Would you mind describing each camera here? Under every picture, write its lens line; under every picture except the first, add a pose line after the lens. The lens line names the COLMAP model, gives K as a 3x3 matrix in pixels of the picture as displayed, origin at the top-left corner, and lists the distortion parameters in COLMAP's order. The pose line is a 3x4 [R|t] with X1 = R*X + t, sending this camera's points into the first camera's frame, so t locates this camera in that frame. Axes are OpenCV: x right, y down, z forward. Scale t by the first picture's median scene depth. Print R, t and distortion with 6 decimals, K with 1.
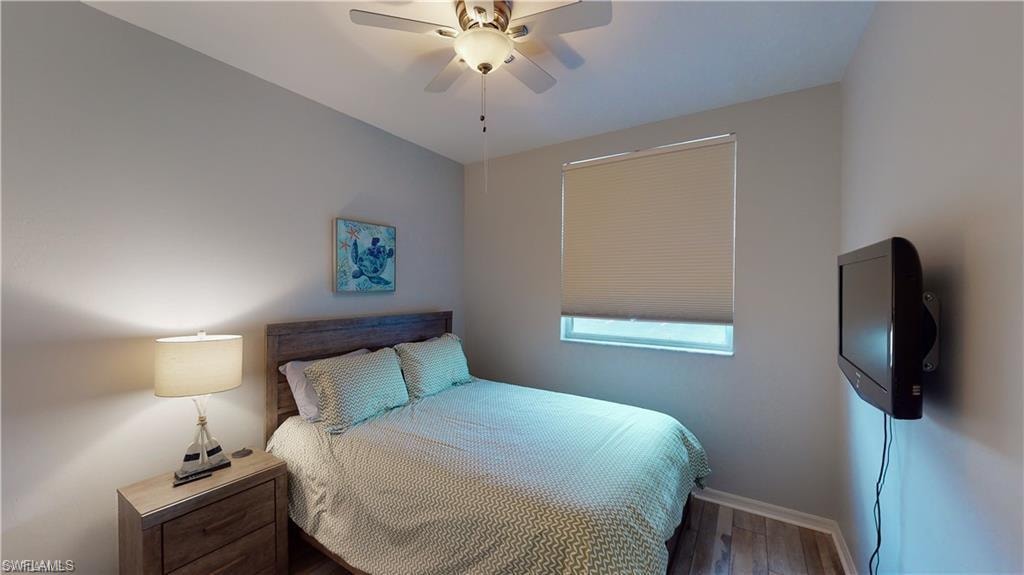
lens RADIAL K [[375.0, 0, 512.6], [0, 375.0, 288.9], [0, 0, 1]] dist [0.002566, 0.000162]
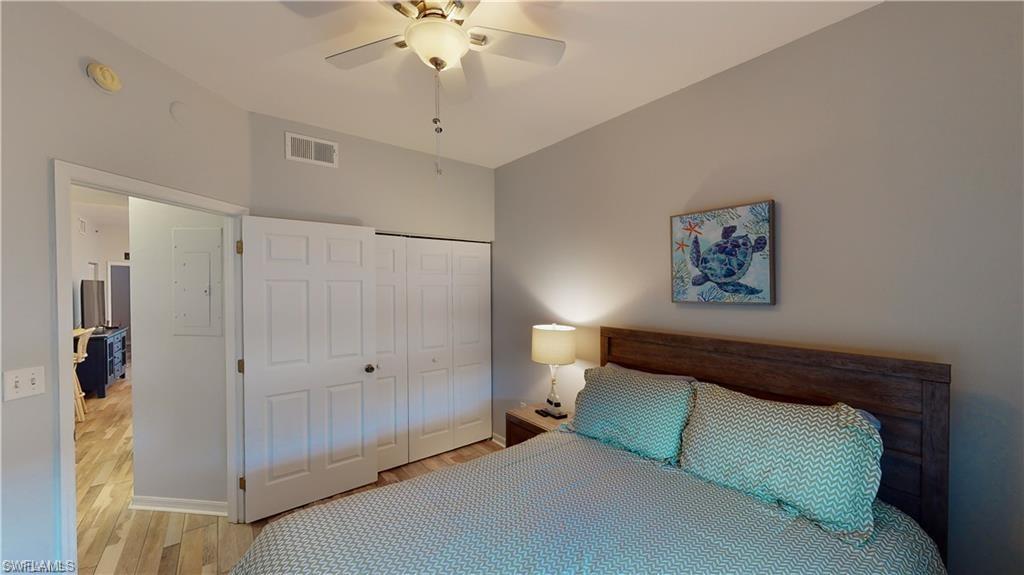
lens RADIAL K [[375.0, 0, 512.6], [0, 375.0, 288.9], [0, 0, 1]] dist [0.002566, 0.000162]
pose [[-0.330327, 0.001980, -0.943865, 0.441408], [-0.009516, 0.999940, 0.005428, -0.021455], [0.943819, 0.010775, -0.330288, 0.885177]]
